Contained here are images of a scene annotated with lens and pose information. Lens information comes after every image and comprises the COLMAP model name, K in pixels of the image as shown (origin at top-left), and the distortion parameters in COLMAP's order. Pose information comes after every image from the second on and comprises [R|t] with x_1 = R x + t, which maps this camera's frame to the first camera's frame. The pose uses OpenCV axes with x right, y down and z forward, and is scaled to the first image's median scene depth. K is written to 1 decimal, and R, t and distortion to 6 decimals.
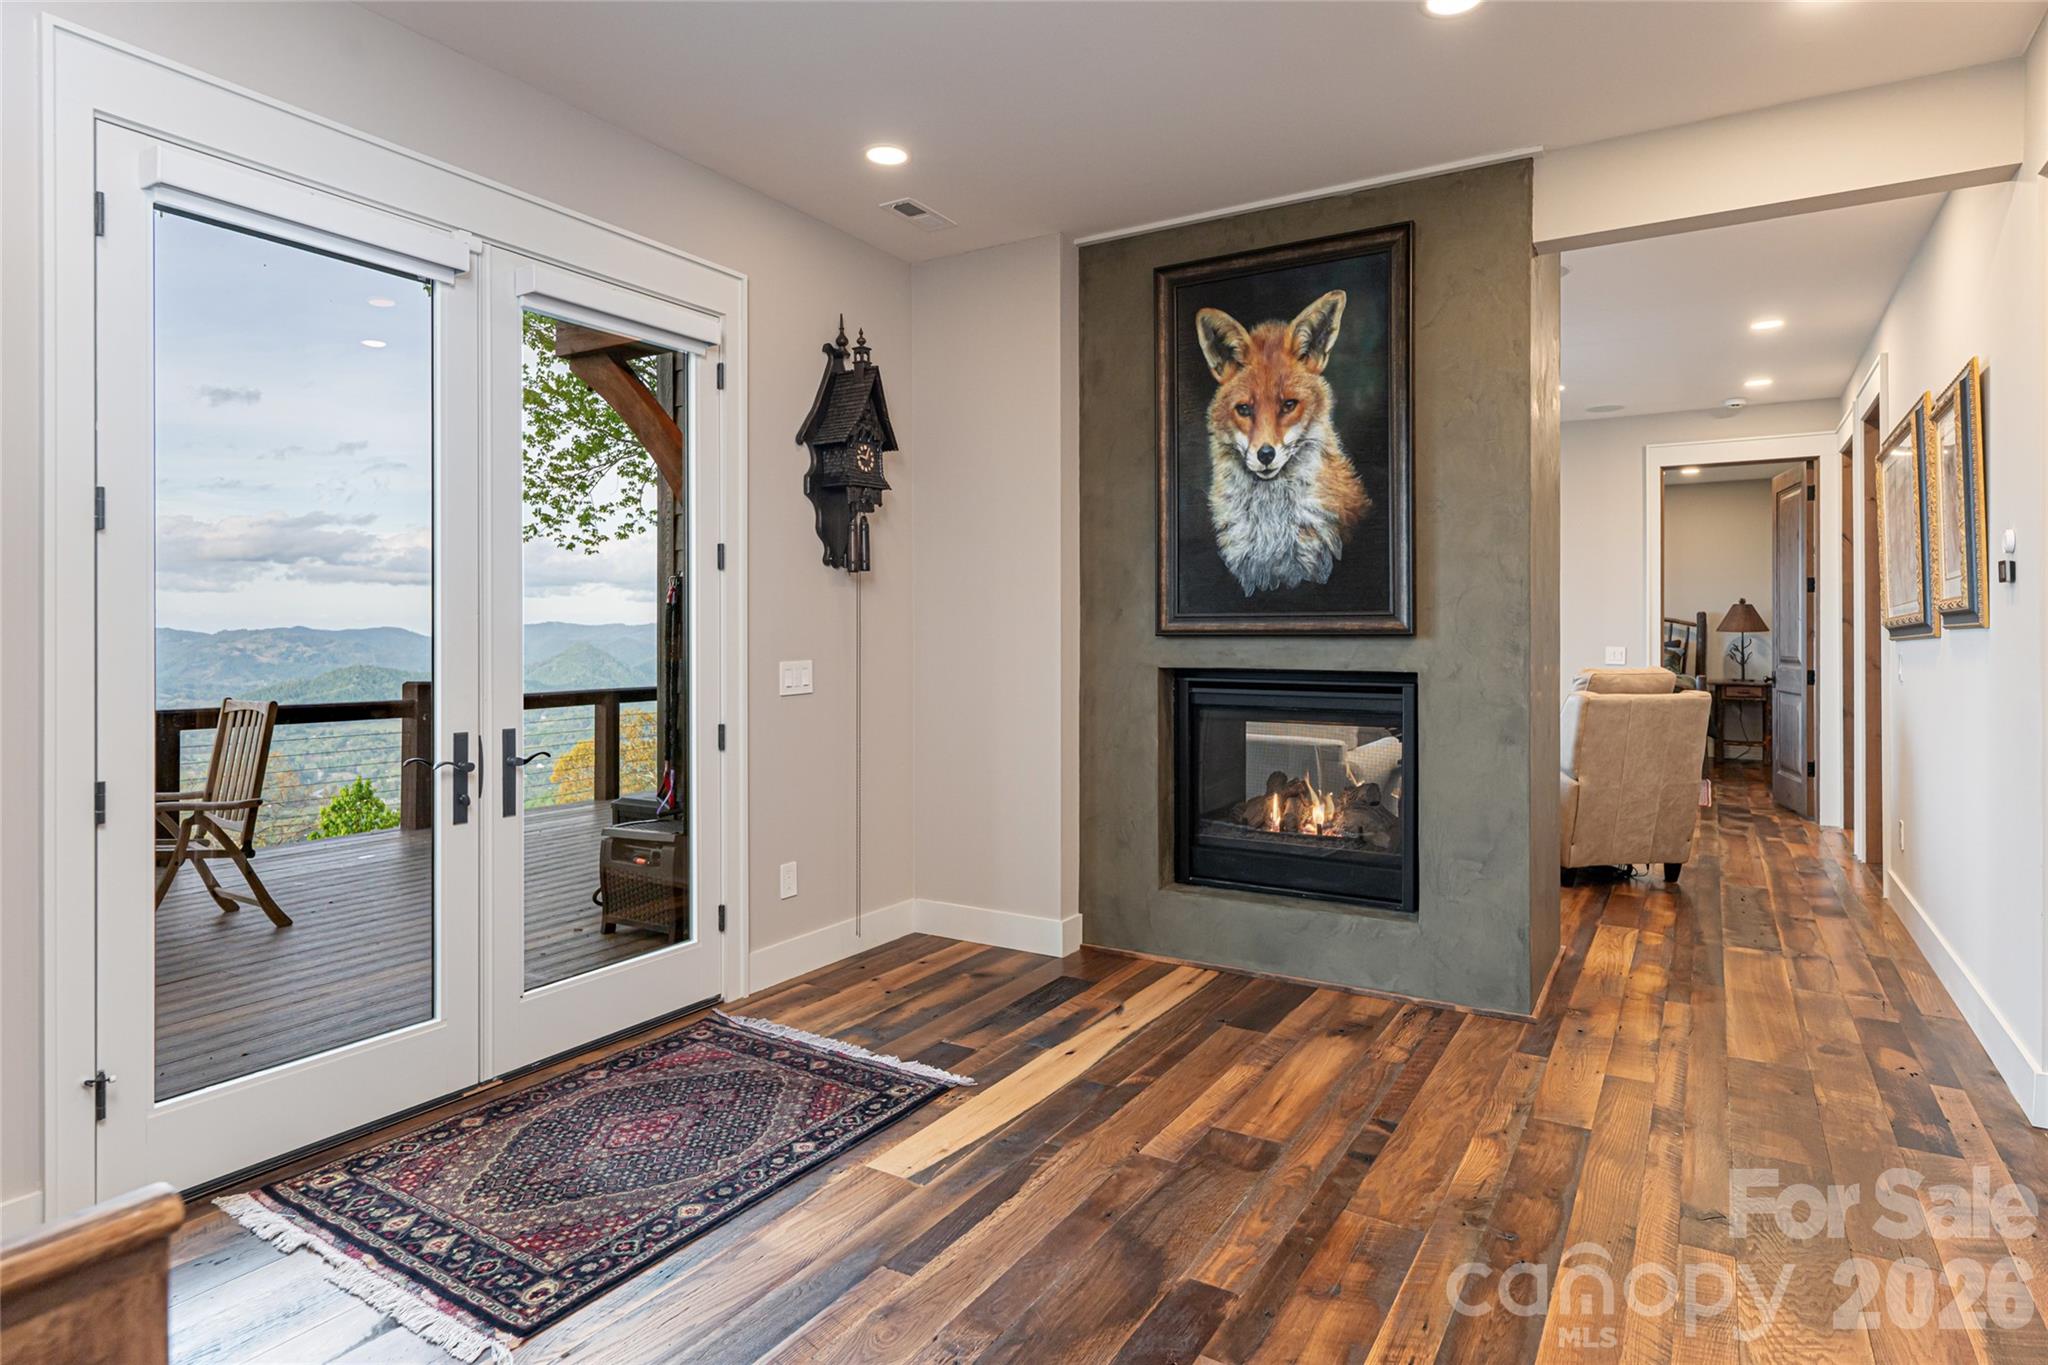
lens RADIAL K [[1089.8, 0, 1037.3], [0, 1089.8, 630.3], [0, 0, 1]] dist [-0.000703, -0.000355]
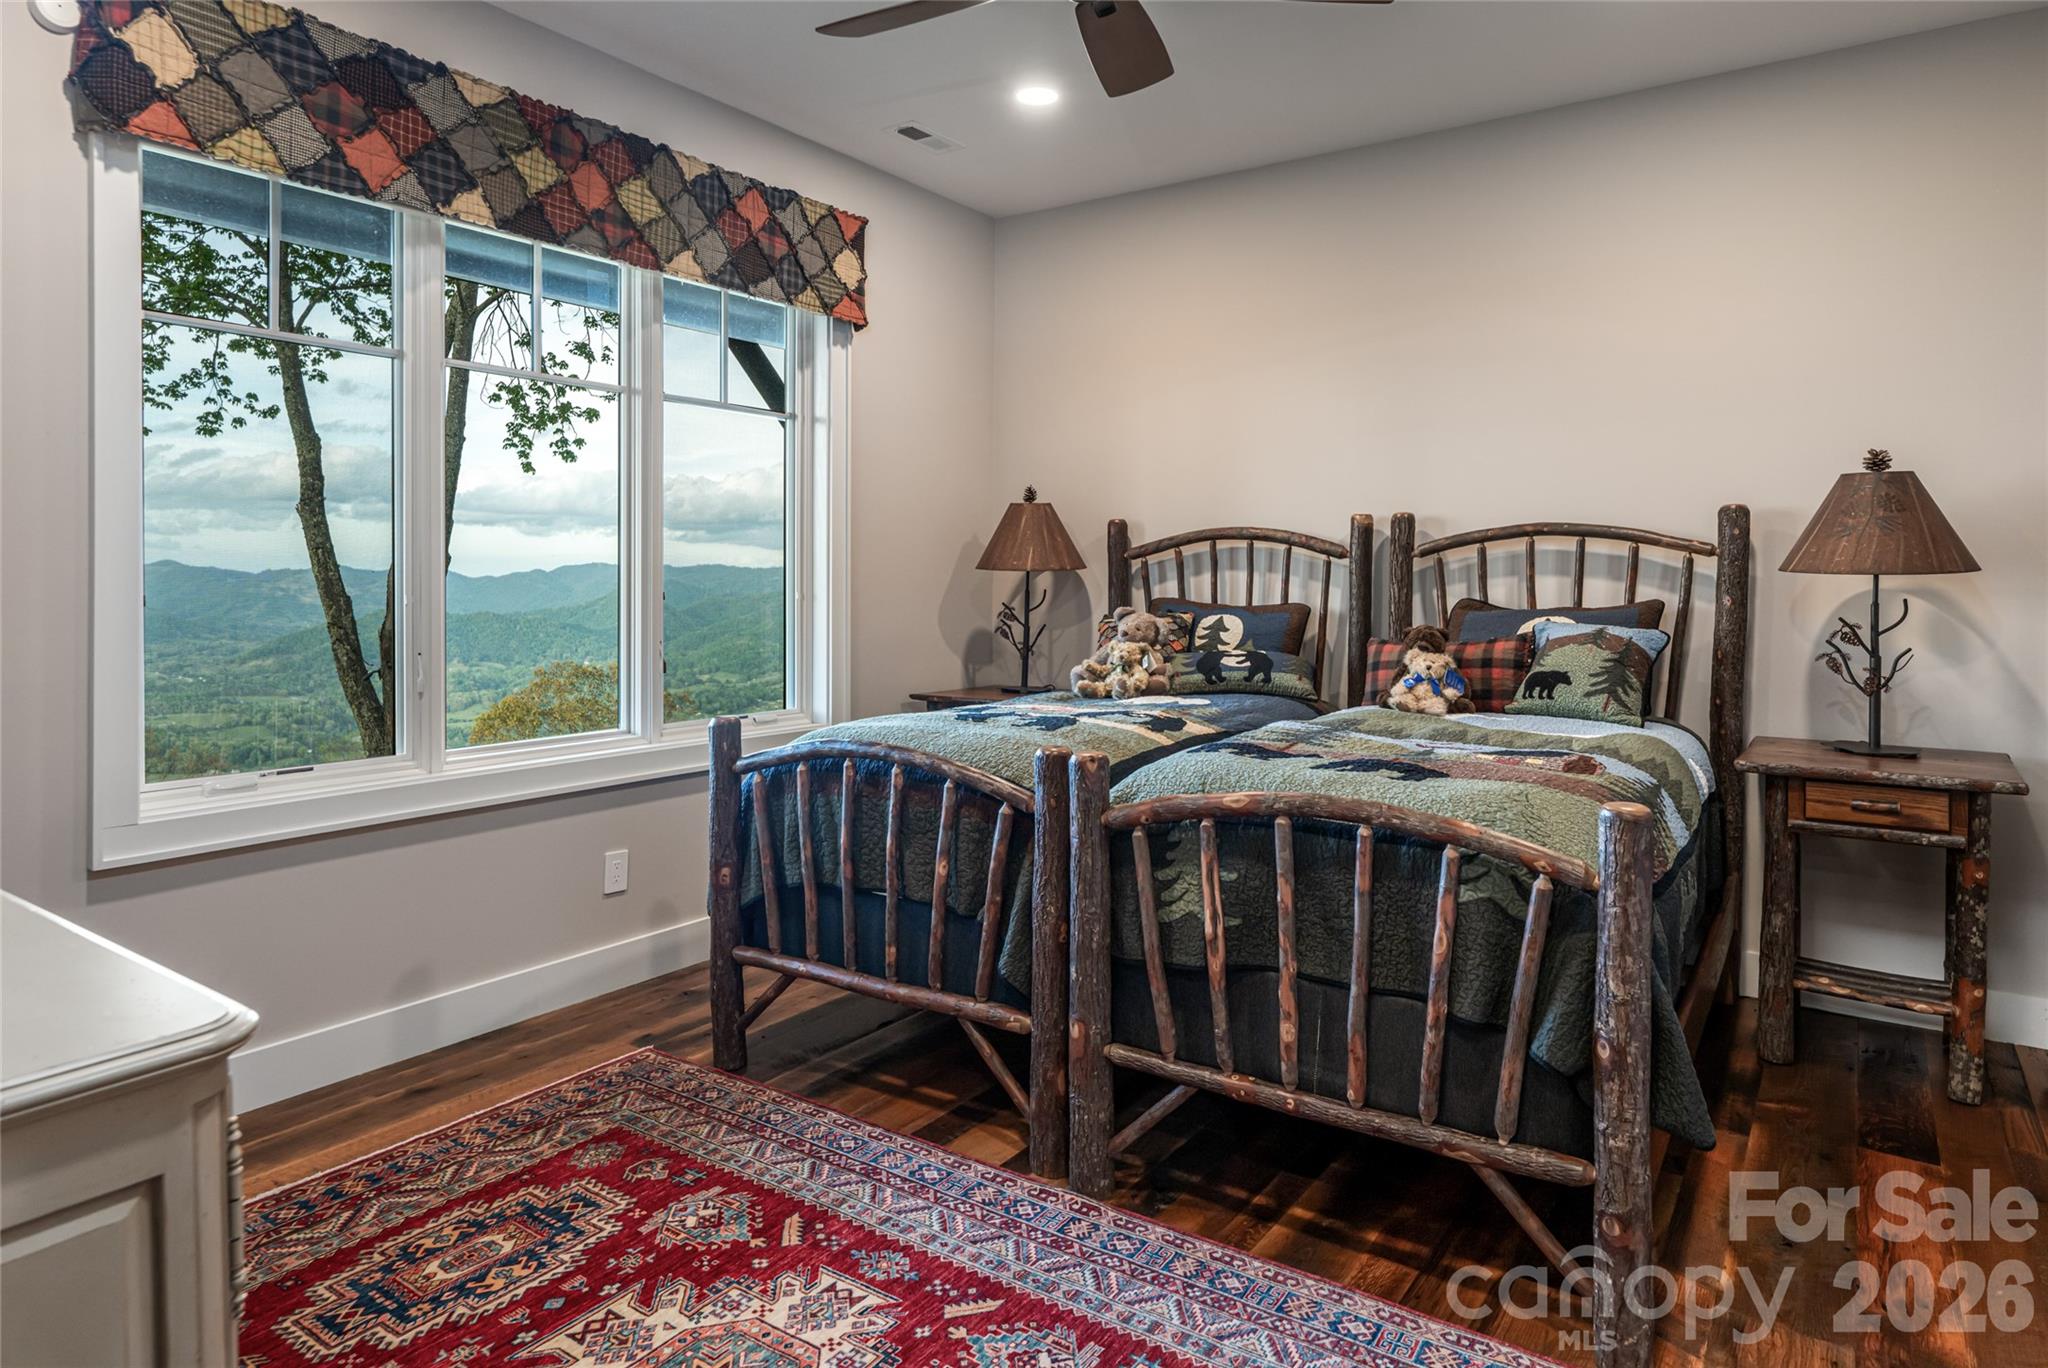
lens RADIAL K [[1178.0, 0, 1030.1], [0, 1178.0, 591.3], [0, 0, 1]] dist [-0.000607, 0.000007]
pose [[0.997770, 0.006862, -0.066400, 0.441406], [-0.005899, 0.999875, 0.014681, 0.002683], [0.066492, -0.014256, 0.997685, 0.670167]]
